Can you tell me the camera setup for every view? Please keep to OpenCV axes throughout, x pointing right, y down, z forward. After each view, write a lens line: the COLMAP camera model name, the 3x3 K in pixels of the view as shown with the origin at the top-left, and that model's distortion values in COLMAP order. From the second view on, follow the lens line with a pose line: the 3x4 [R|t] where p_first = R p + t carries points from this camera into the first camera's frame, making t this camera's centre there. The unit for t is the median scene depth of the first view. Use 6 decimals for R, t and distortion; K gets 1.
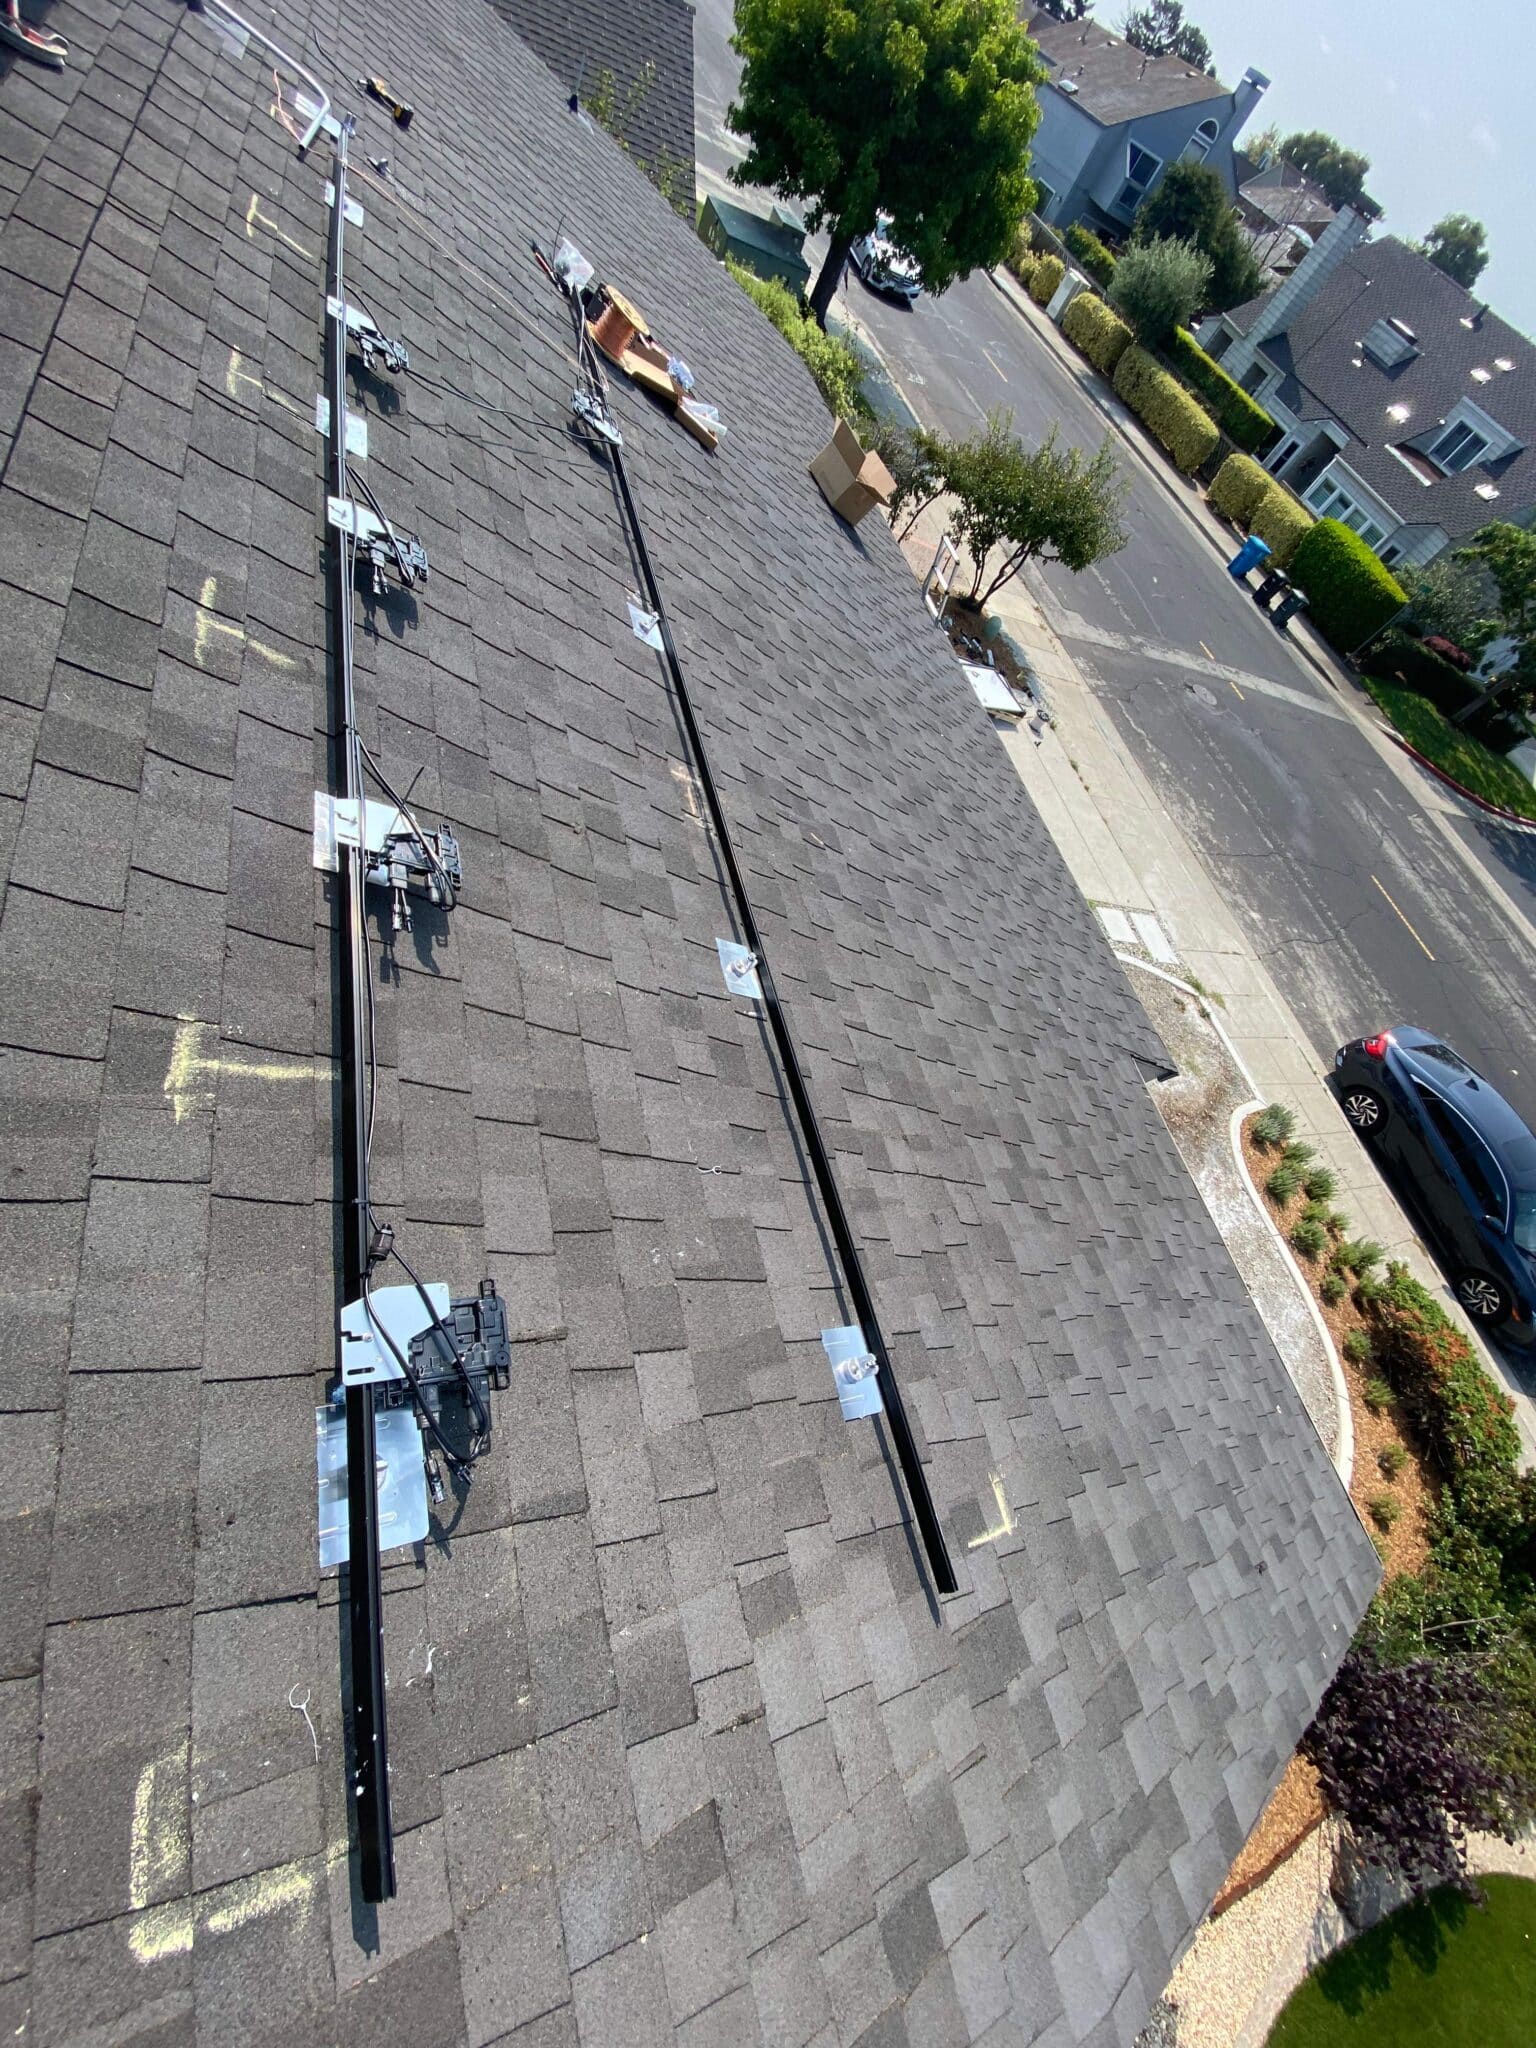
lens RADIAL K [[823.0, 0, 768.0], [0, 823.0, 1024.0], [0, 0, 1]] dist [0.018557, -0.019385]
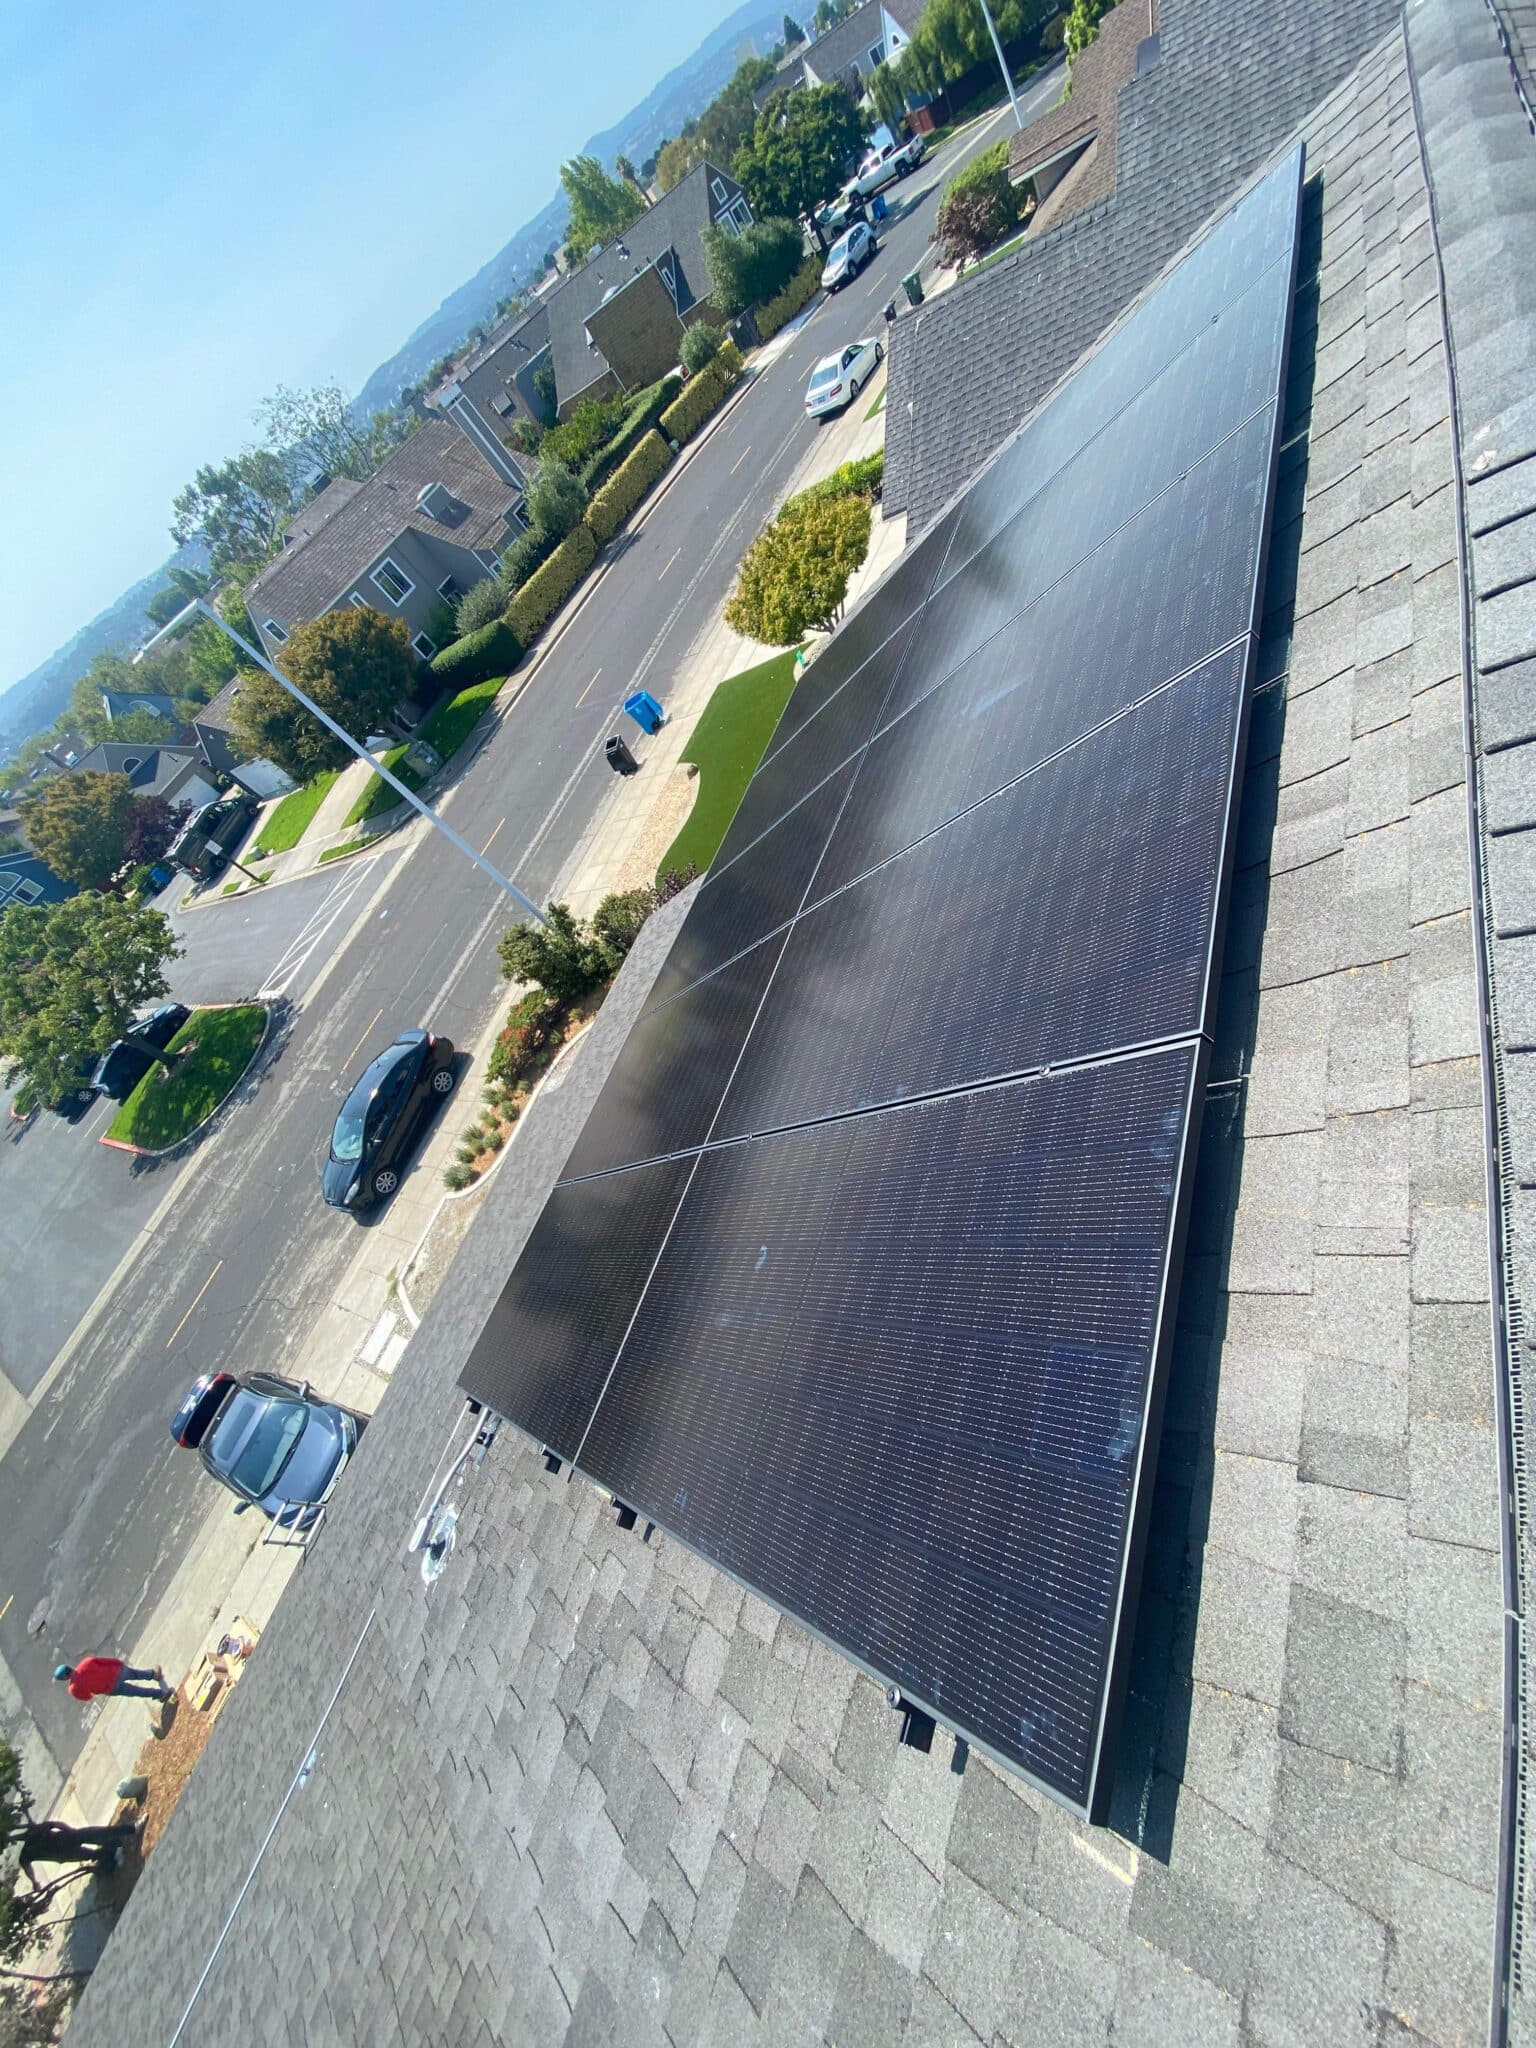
lens RADIAL K [[842.2, 0, 768.8], [0, 842.2, 1020.2], [0, 0, 1]] dist [0.013621, -0.018125]
pose [[-0.818198, -0.404550, 0.408523, -0.260726], [0.565557, -0.438503, 0.698470, -0.357604], [-0.103428, 0.802530, 0.587579, -0.138421]]
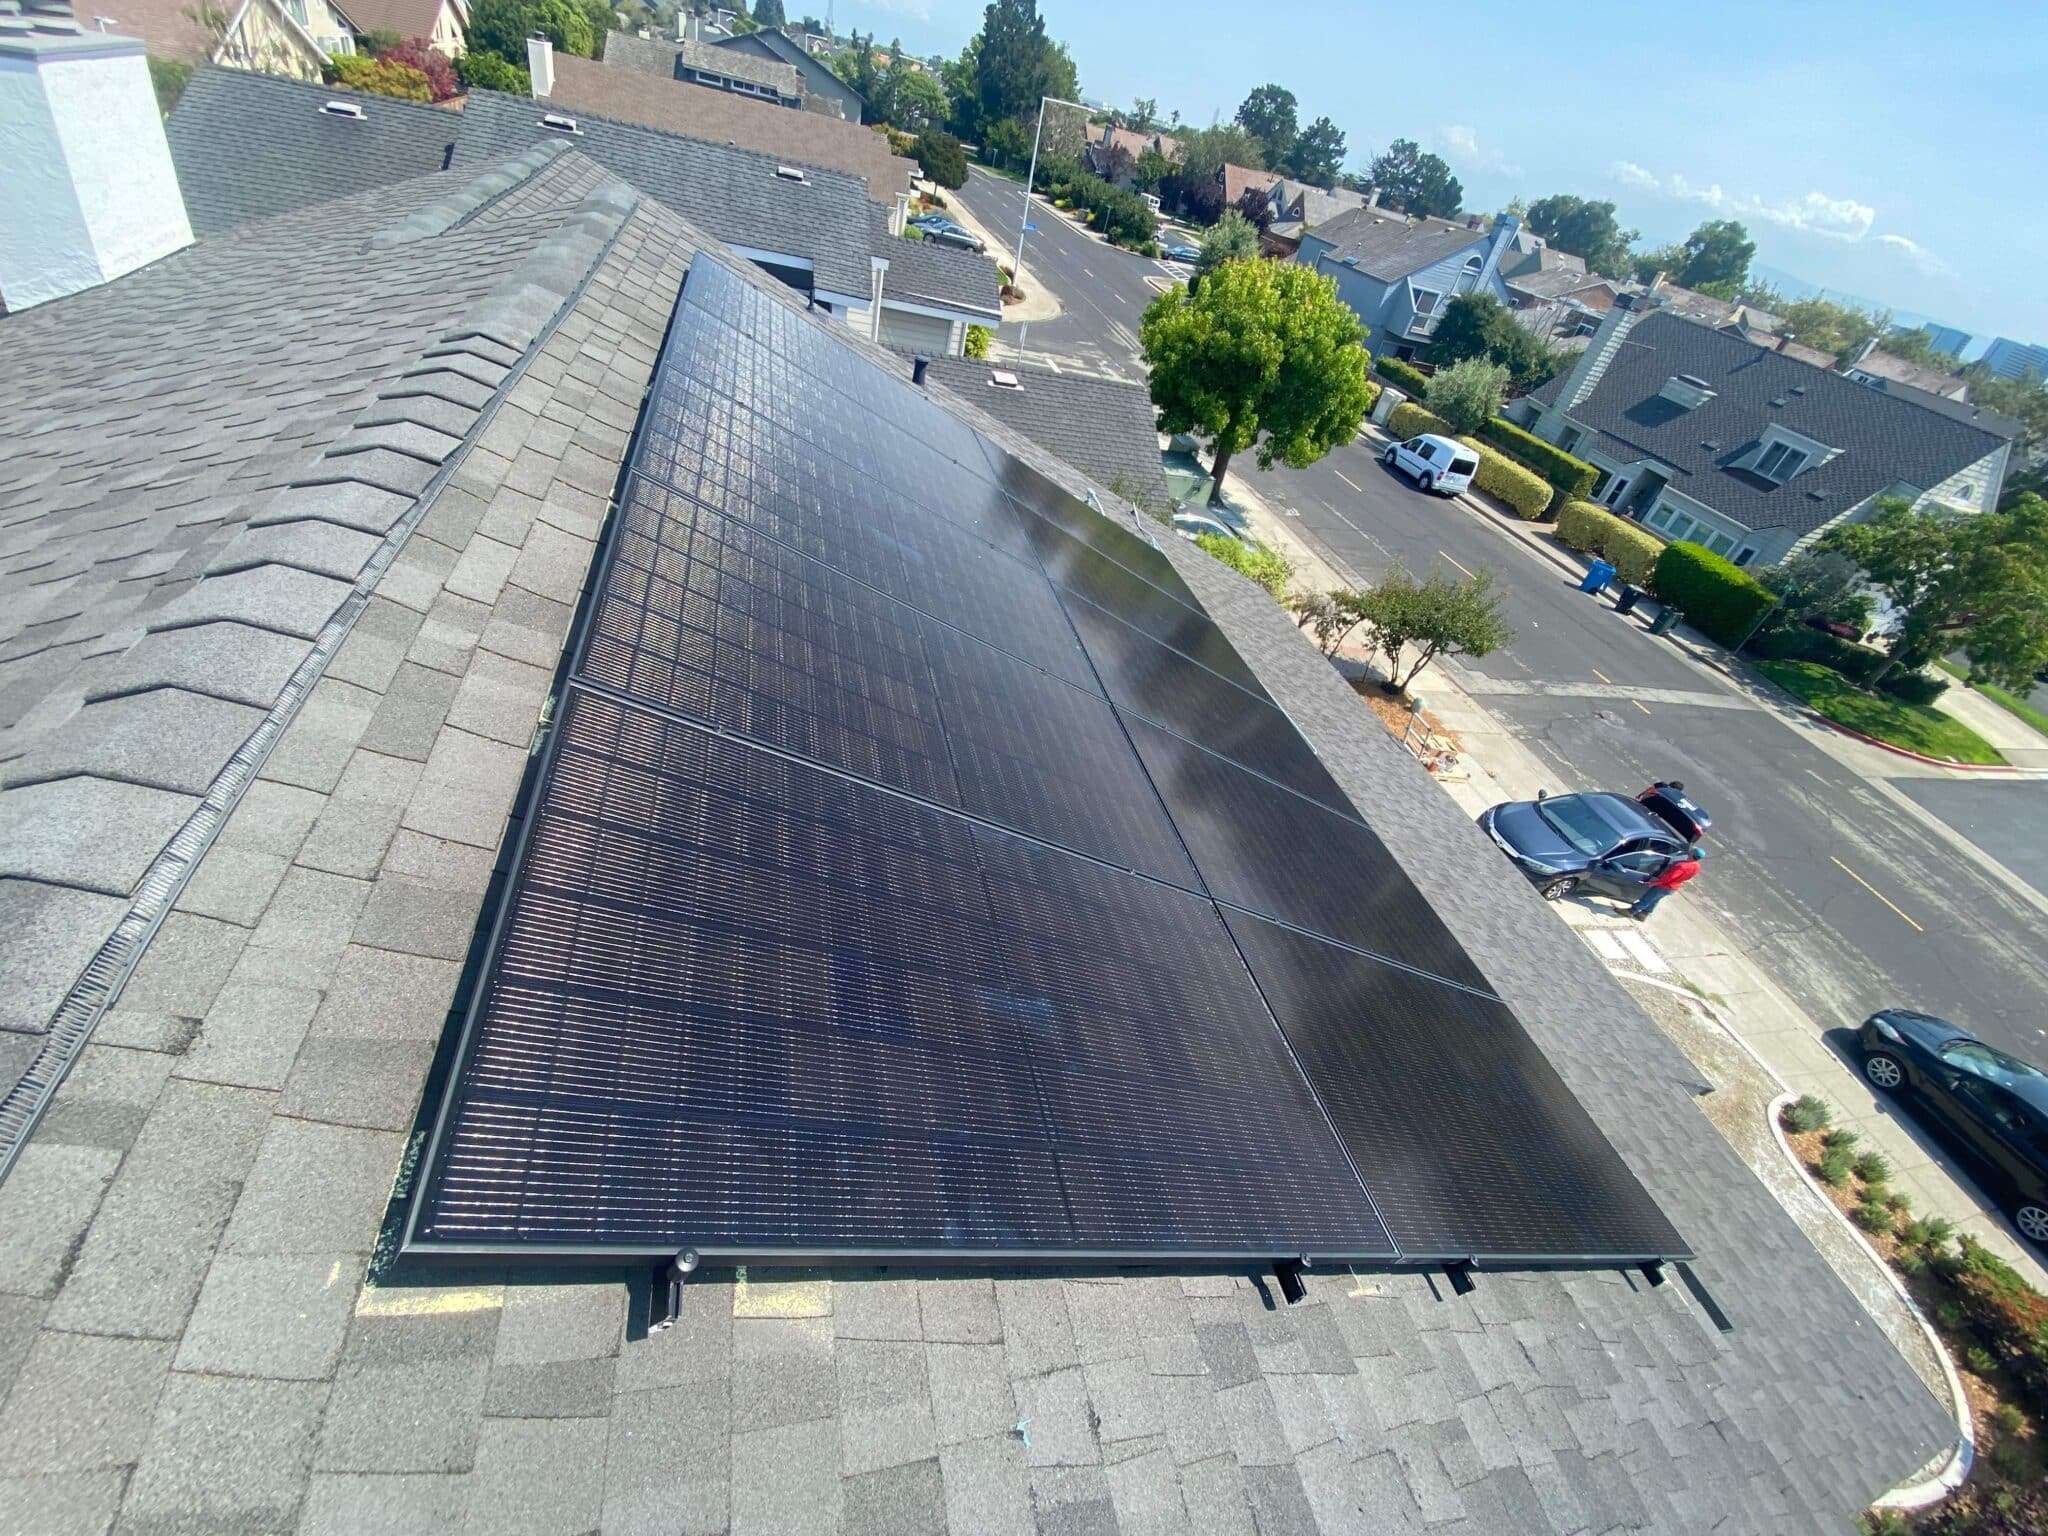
lens RADIAL K [[827.8, 0, 1020.0], [0, 827.8, 772.1], [0, 0, 1]] dist [0.013203, -0.017473]
pose [[0.979220, -0.135664, -0.150746, -0.143329], [0.083772, 0.947513, -0.308546, -0.044678], [0.184692, 0.289506, 0.939189, -0.265265]]
